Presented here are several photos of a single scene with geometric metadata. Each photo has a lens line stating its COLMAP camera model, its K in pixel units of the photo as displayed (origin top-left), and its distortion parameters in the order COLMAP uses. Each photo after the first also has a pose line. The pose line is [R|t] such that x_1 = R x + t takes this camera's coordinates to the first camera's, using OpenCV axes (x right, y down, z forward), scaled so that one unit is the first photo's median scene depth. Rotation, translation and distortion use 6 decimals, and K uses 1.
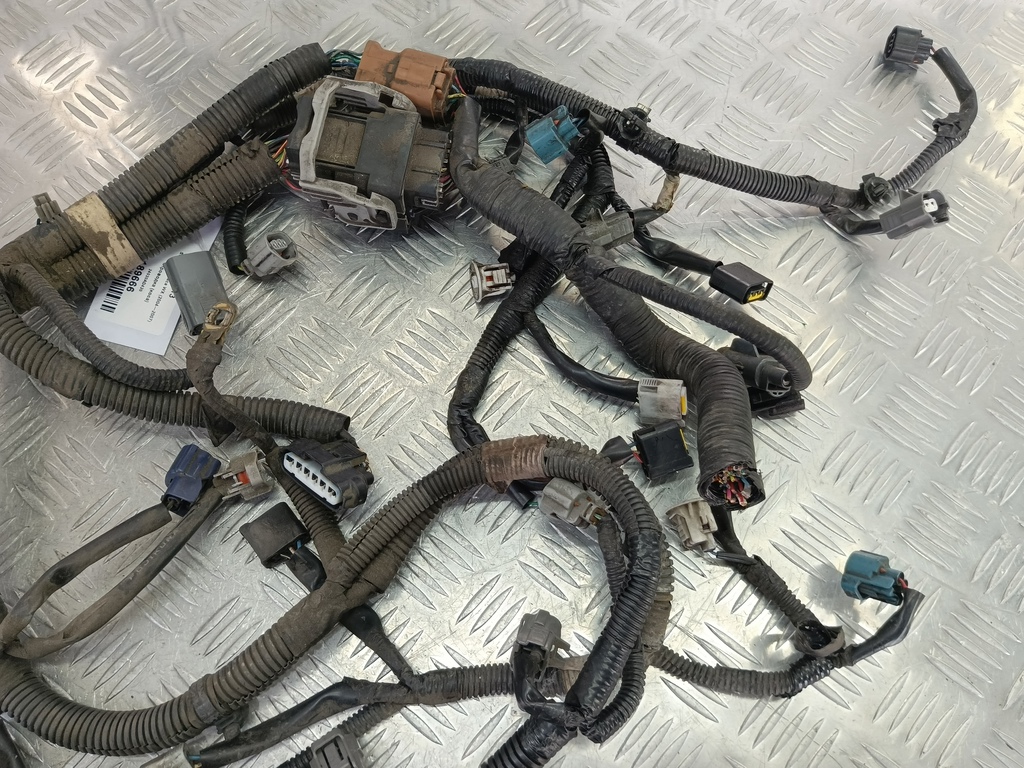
lens RADIAL K [[875.1, 0, 512.0], [0, 875.1, 384.0], [0, 0, 1]] dist [0.170764, -0.336361]
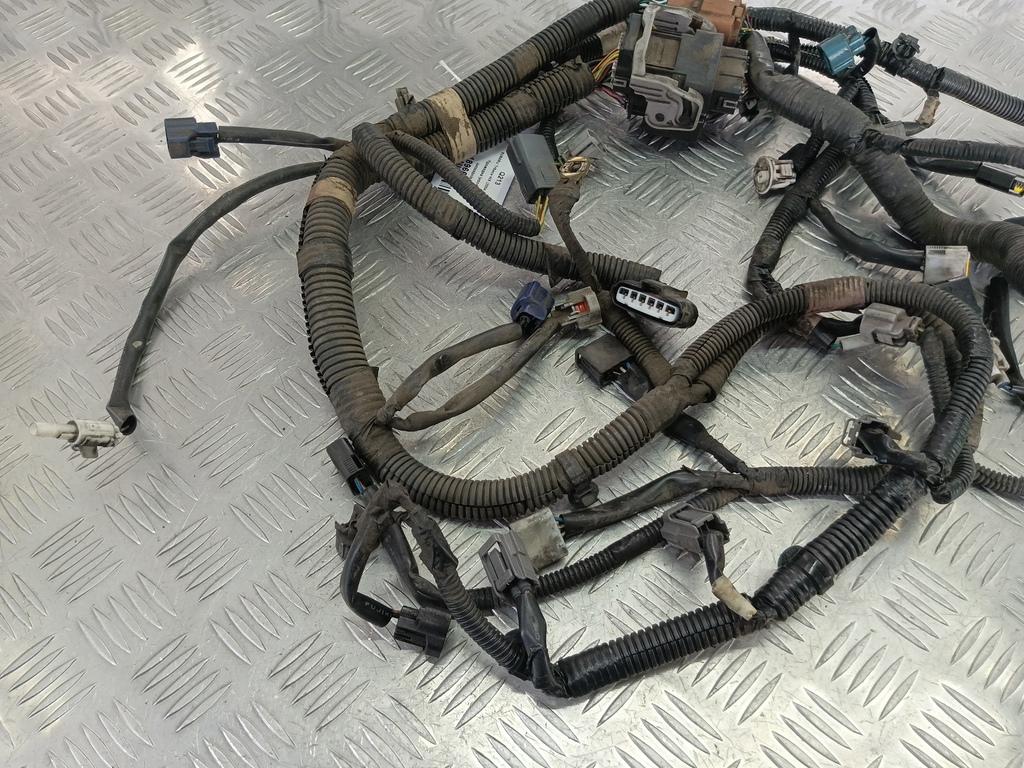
lens RADIAL K [[875.1, 0, 512.0], [0, 875.1, 384.0], [0, 0, 1]] dist [0.170764, -0.336361]
pose [[0.998530, 0.049845, -0.021279, -0.344597], [-0.052843, 0.982610, -0.178003, 0.391300], [0.012036, 0.178866, 0.983800, -0.102563]]
